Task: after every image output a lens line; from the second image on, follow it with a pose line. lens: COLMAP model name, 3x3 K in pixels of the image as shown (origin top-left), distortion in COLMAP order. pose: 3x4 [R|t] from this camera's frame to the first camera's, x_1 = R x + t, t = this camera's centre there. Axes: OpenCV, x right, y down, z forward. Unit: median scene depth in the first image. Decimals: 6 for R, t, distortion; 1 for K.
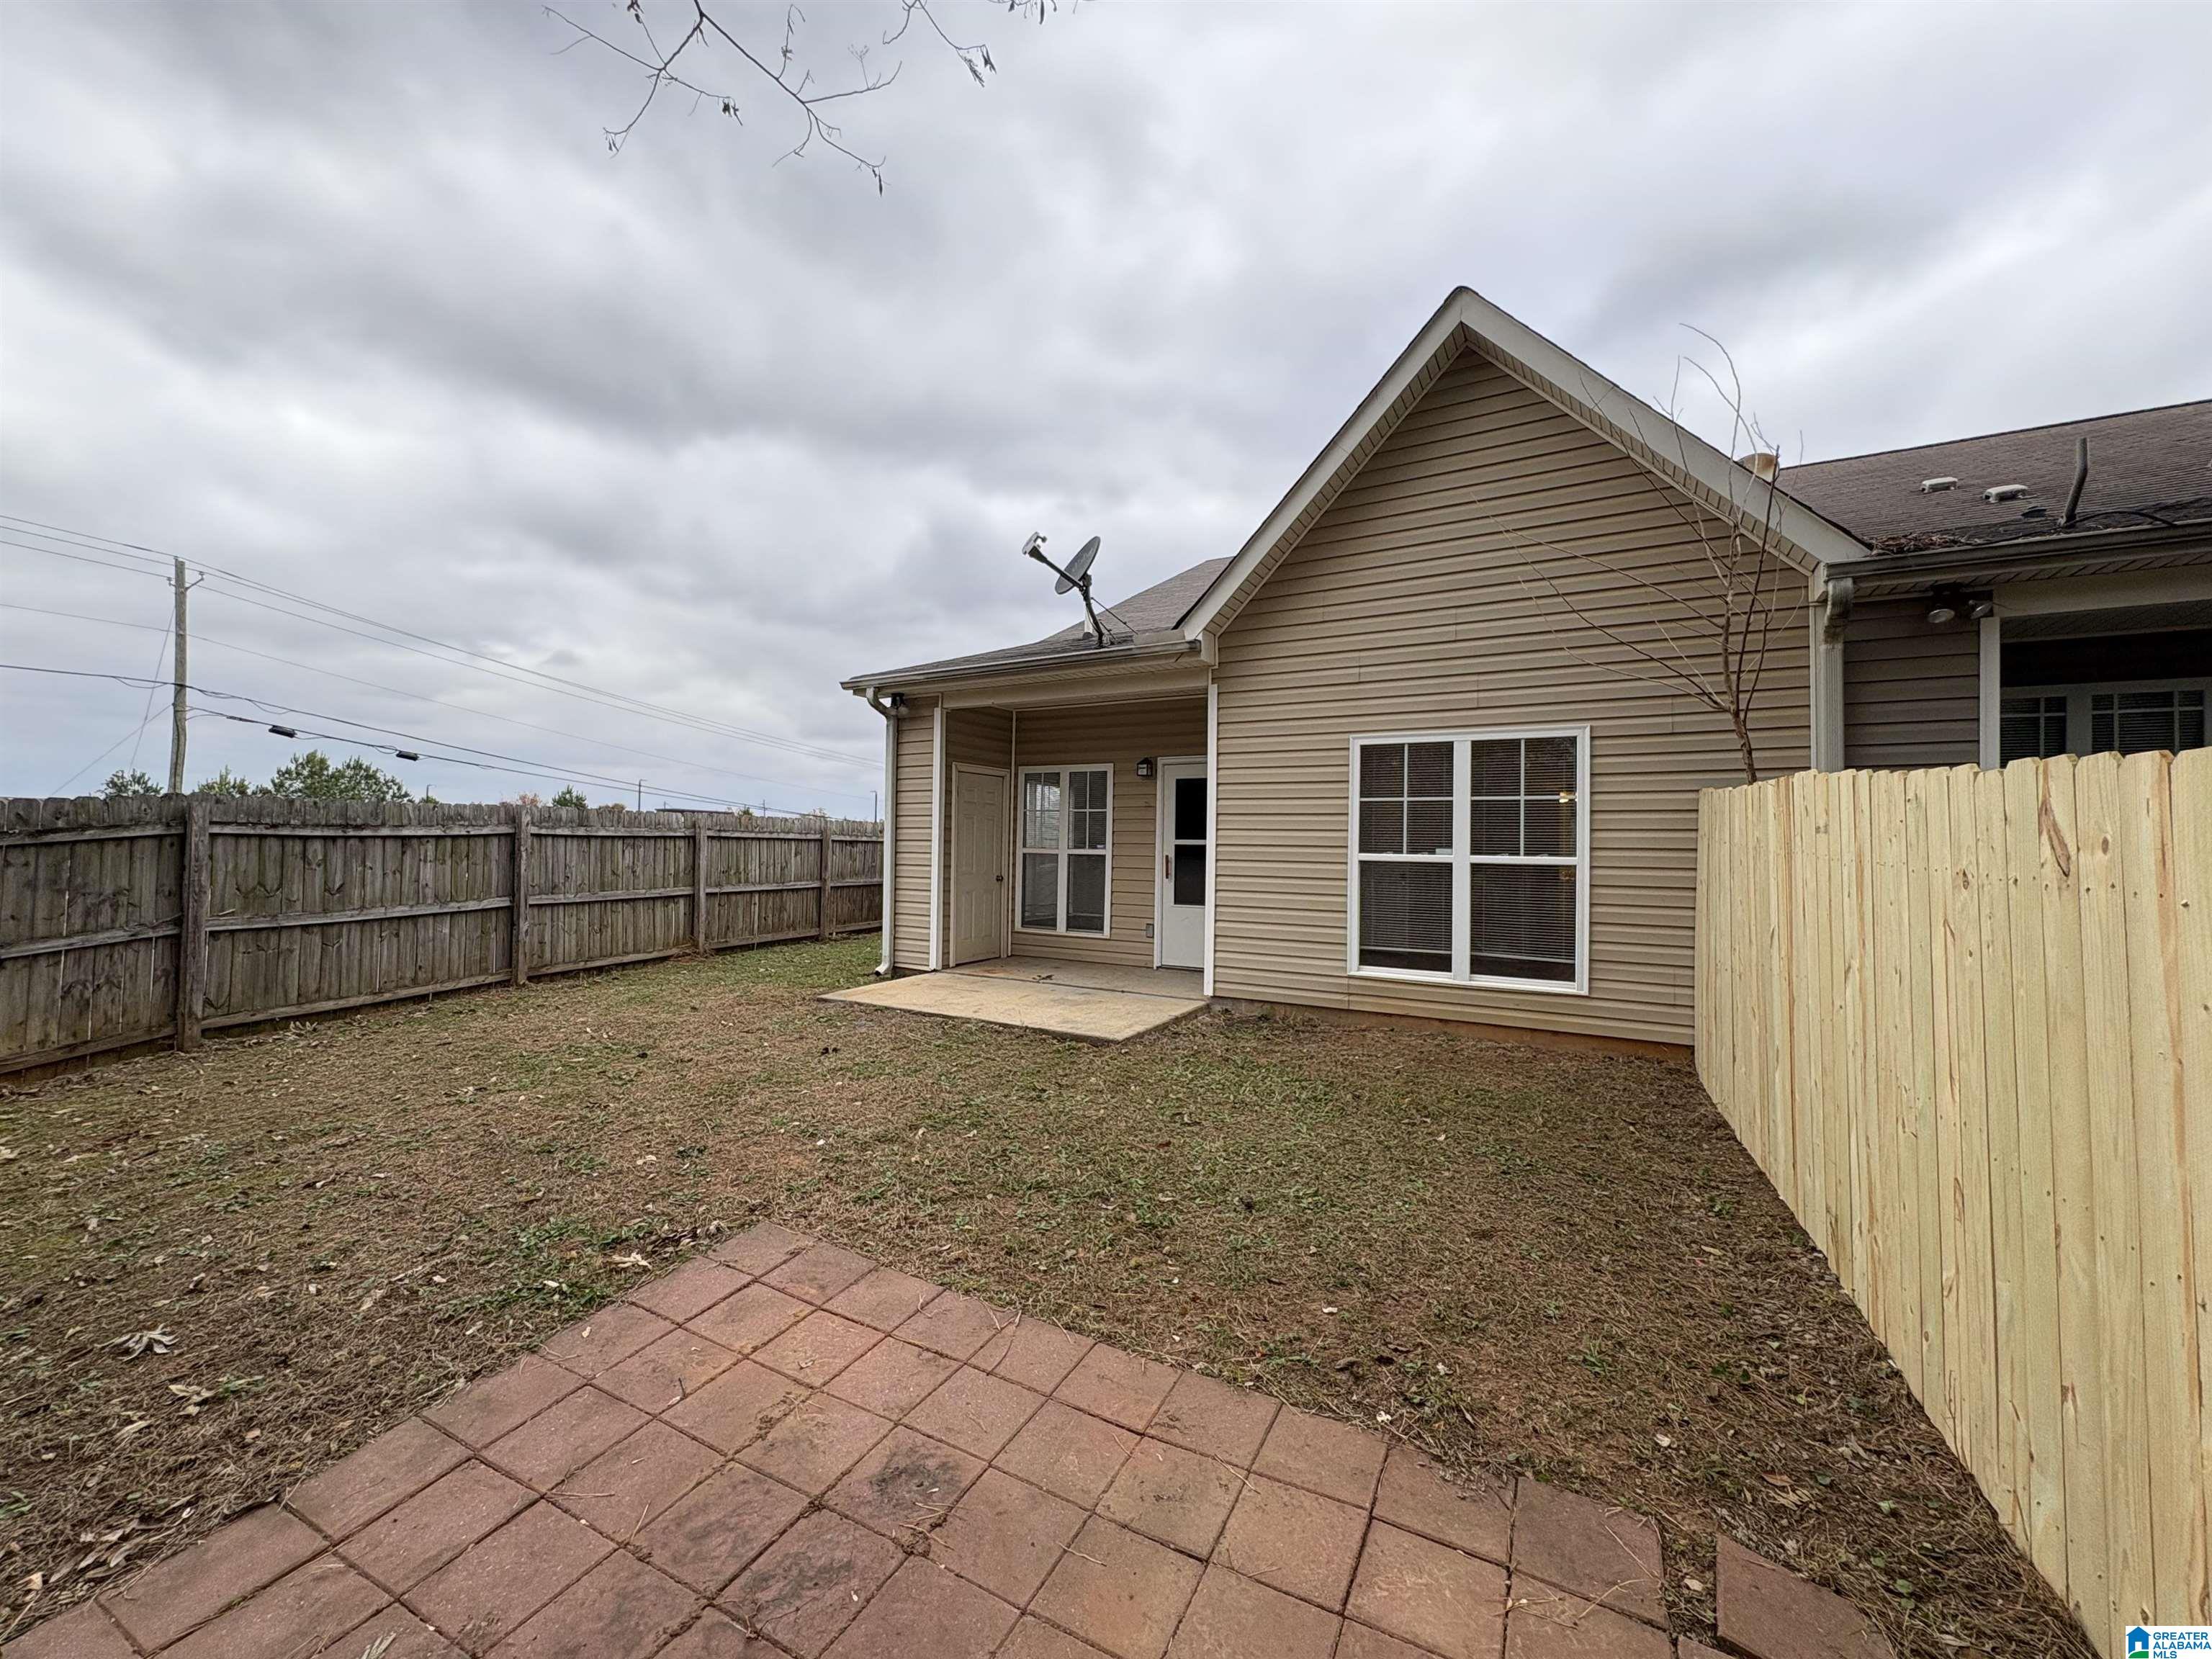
lens RADIAL K [[880.9, 0, 1104.4], [0, 880.9, 819.1], [0, 0, 1]] dist [0.001088, 0.000251]
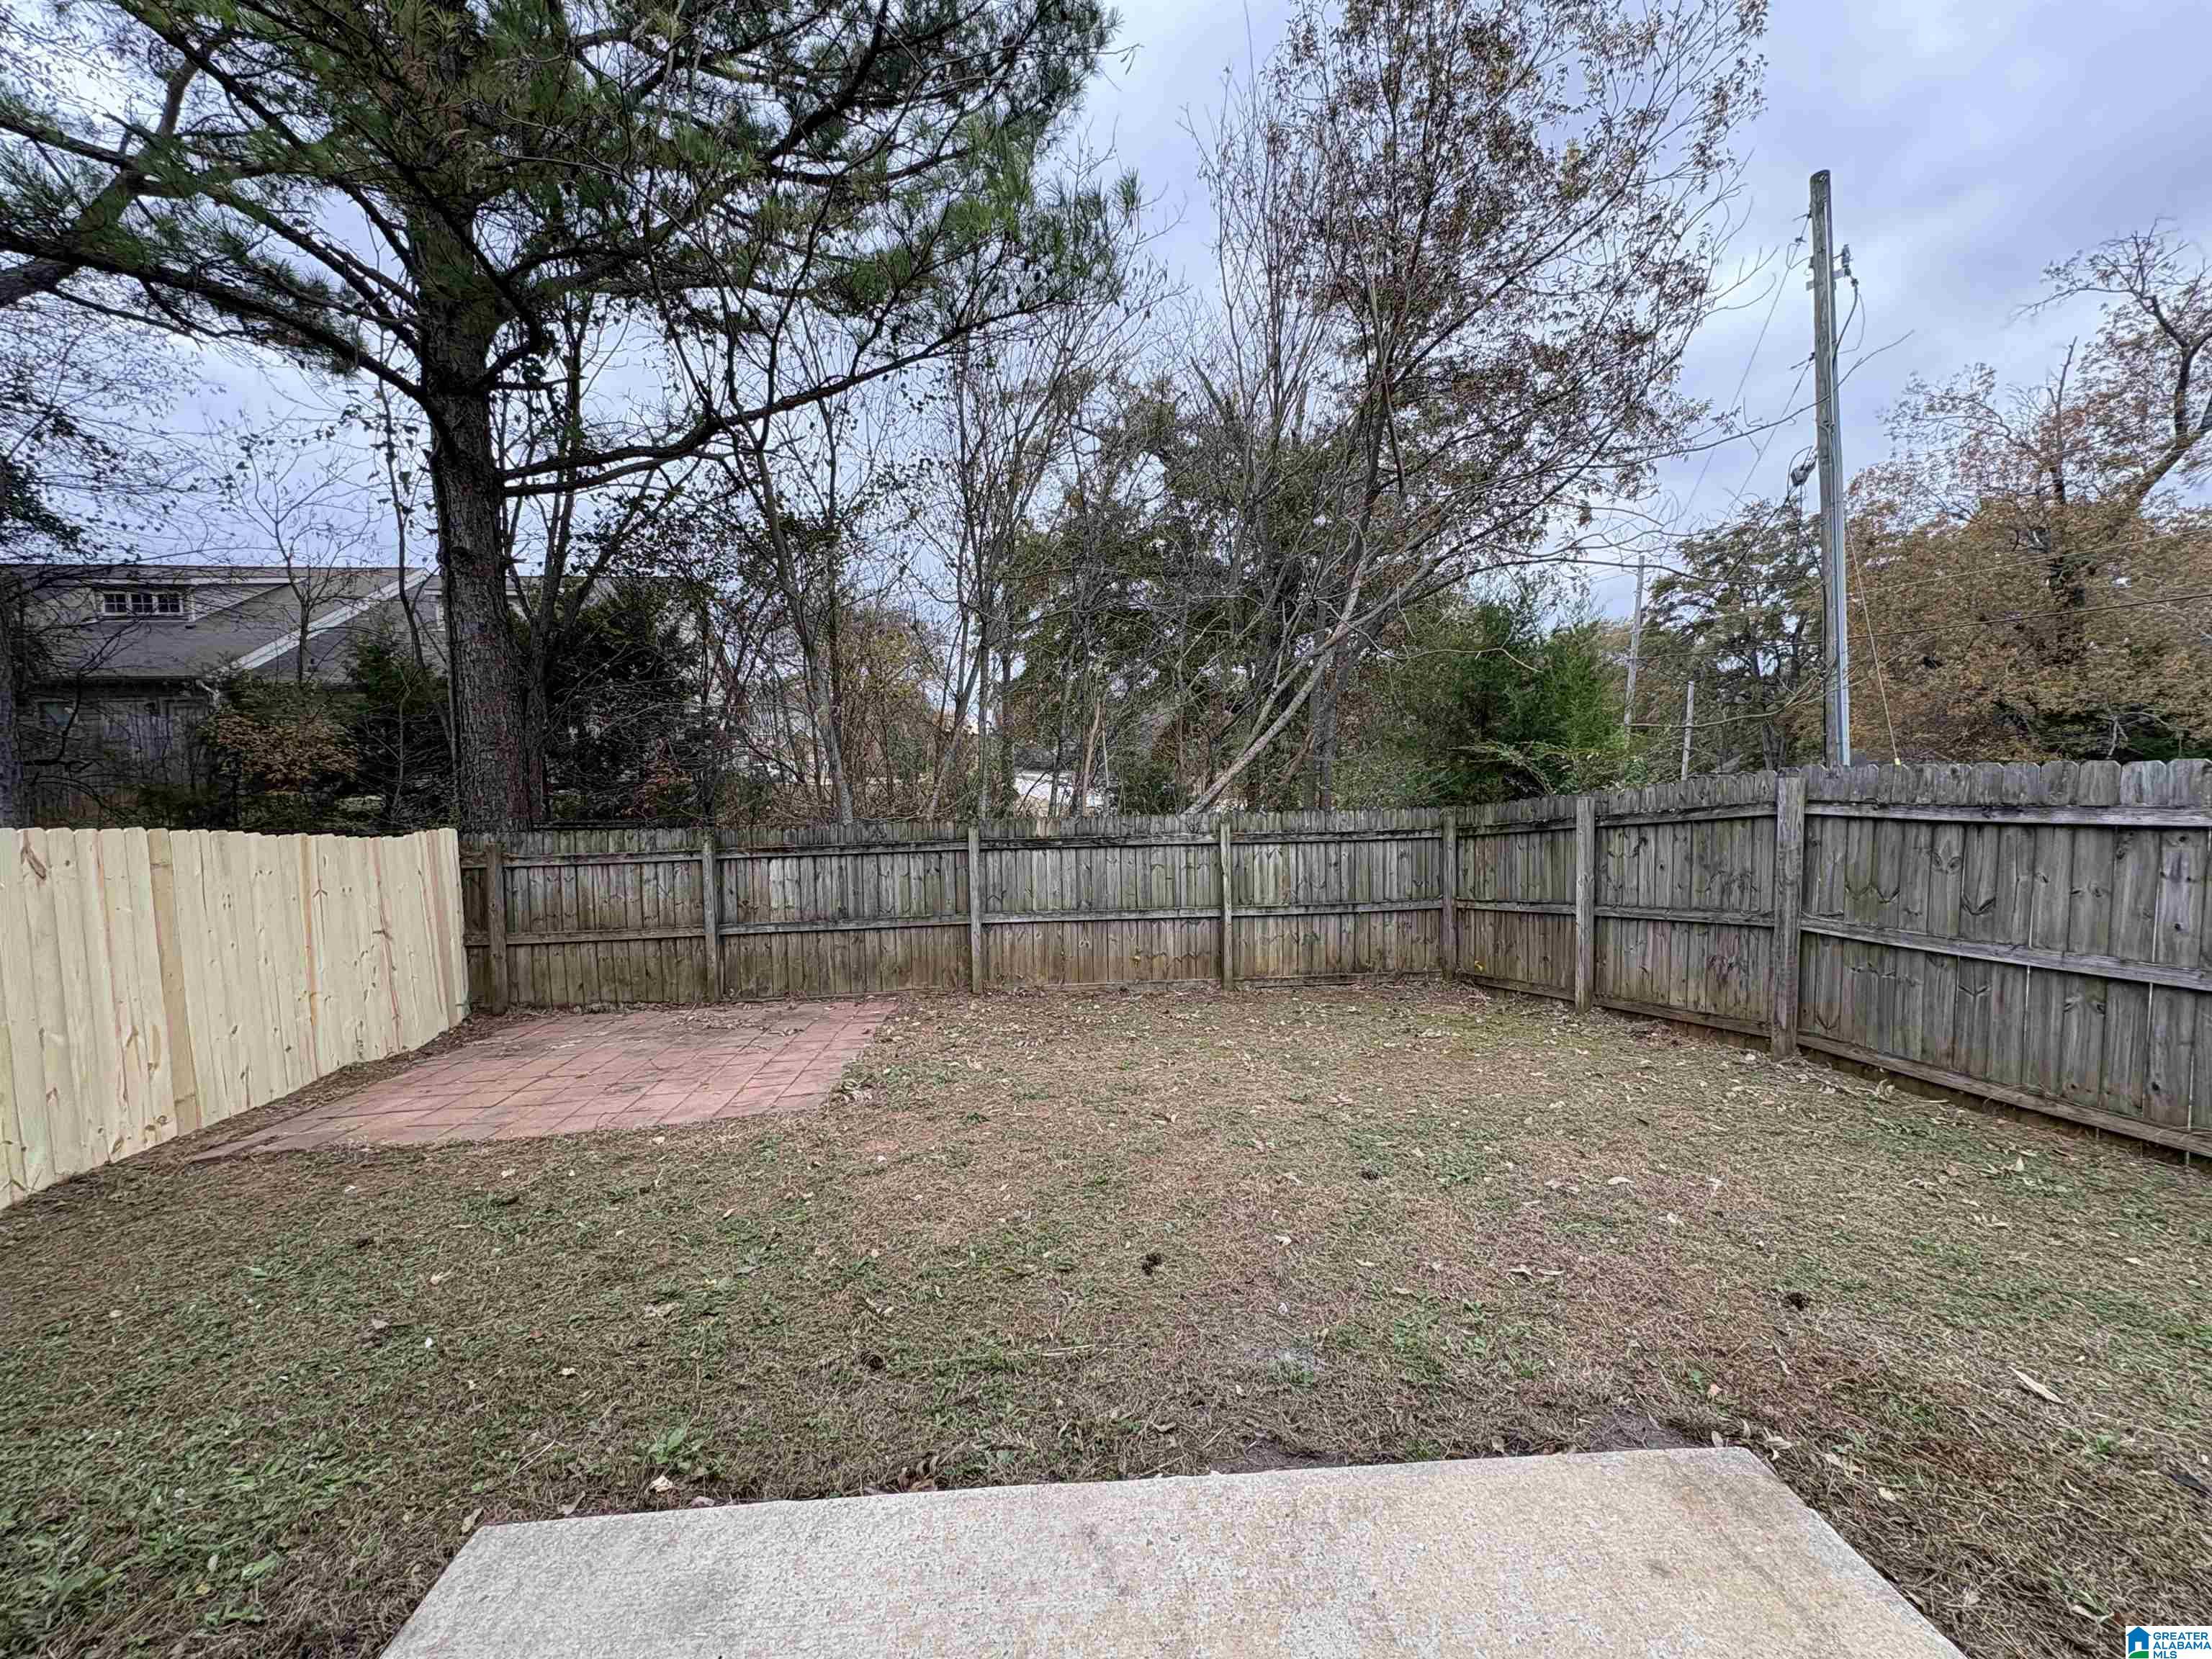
lens RADIAL K [[880.9, 0, 1106.1], [0, 880.9, 823.3], [0, 0, 1]] dist [0.001088, 0.000251]
pose [[-0.835468, 0.036042, -0.548356, -0.004519], [0.026877, 0.999333, 0.024734, -0.012856], [0.548882, 0.005926, -0.835879, 1.249930]]
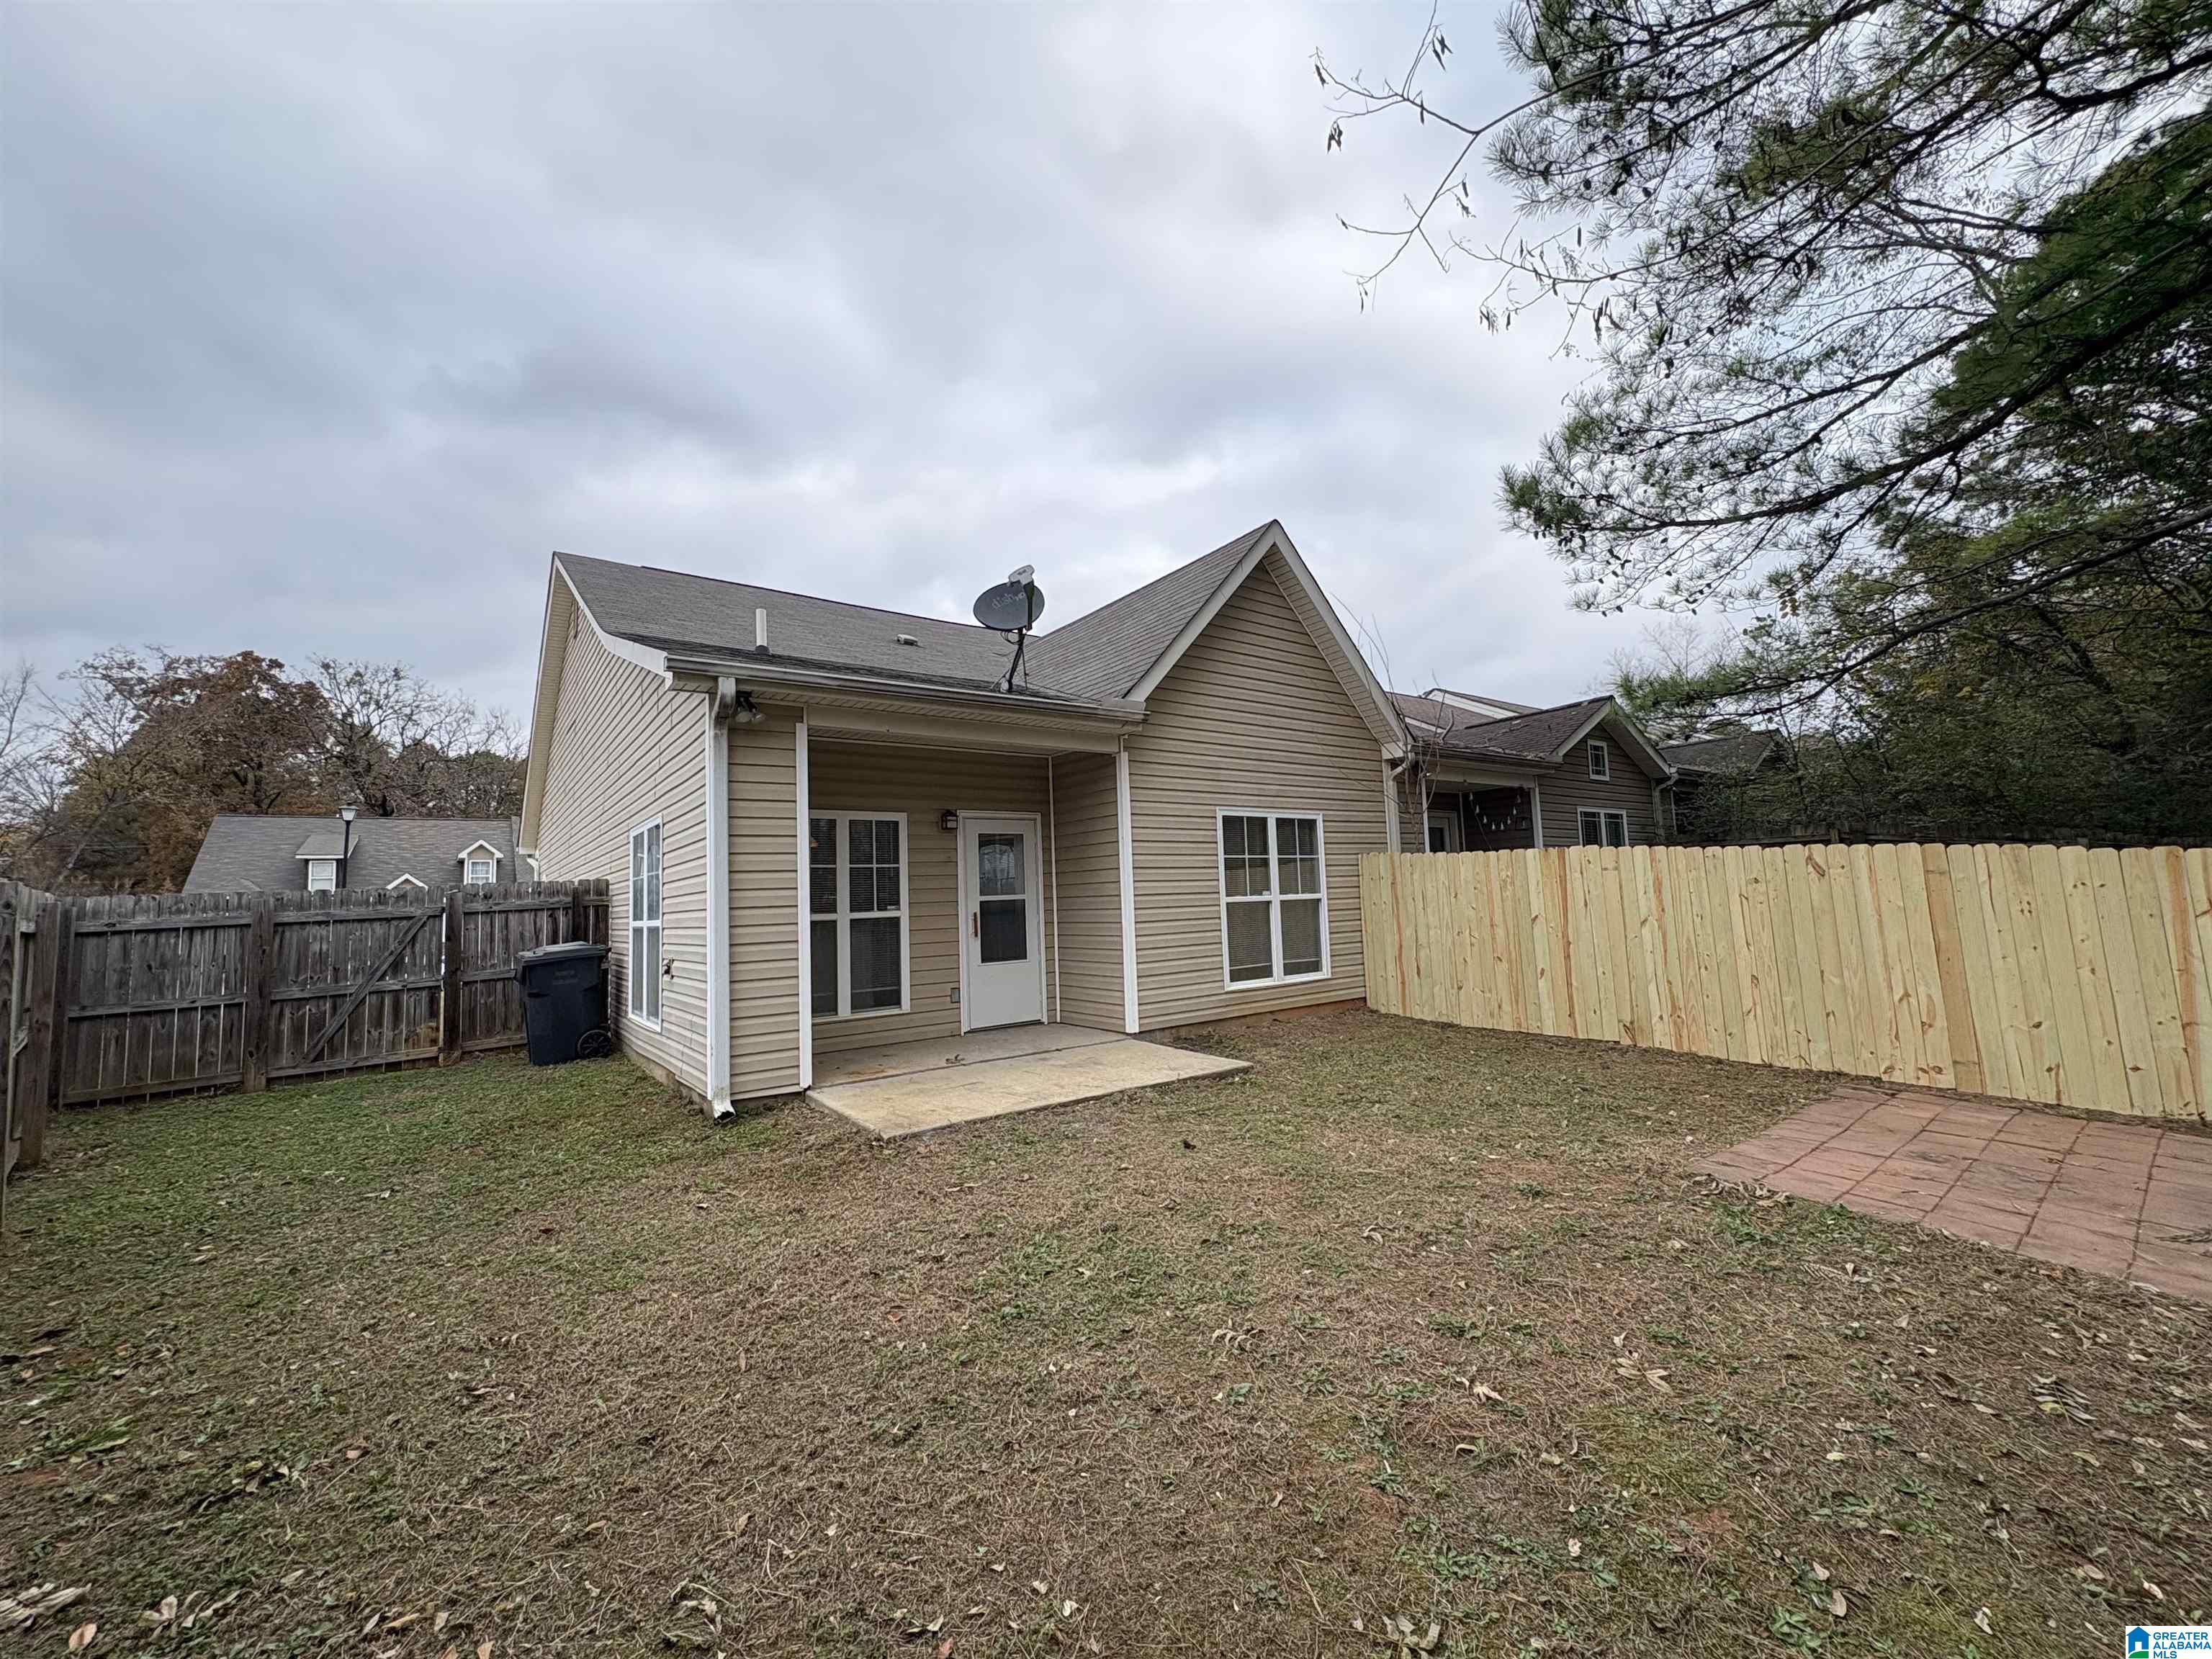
lens RADIAL K [[880.9, 0, 1105.1], [0, 880.9, 819.1], [0, 0, 1]] dist [0.001088, 0.000251]
pose [[0.402693, 0.059737, 0.913384, -0.990969], [0.018266, 0.997145, -0.073268, 0.015949], [-0.915153, 0.046188, 0.400452, 0.629679]]
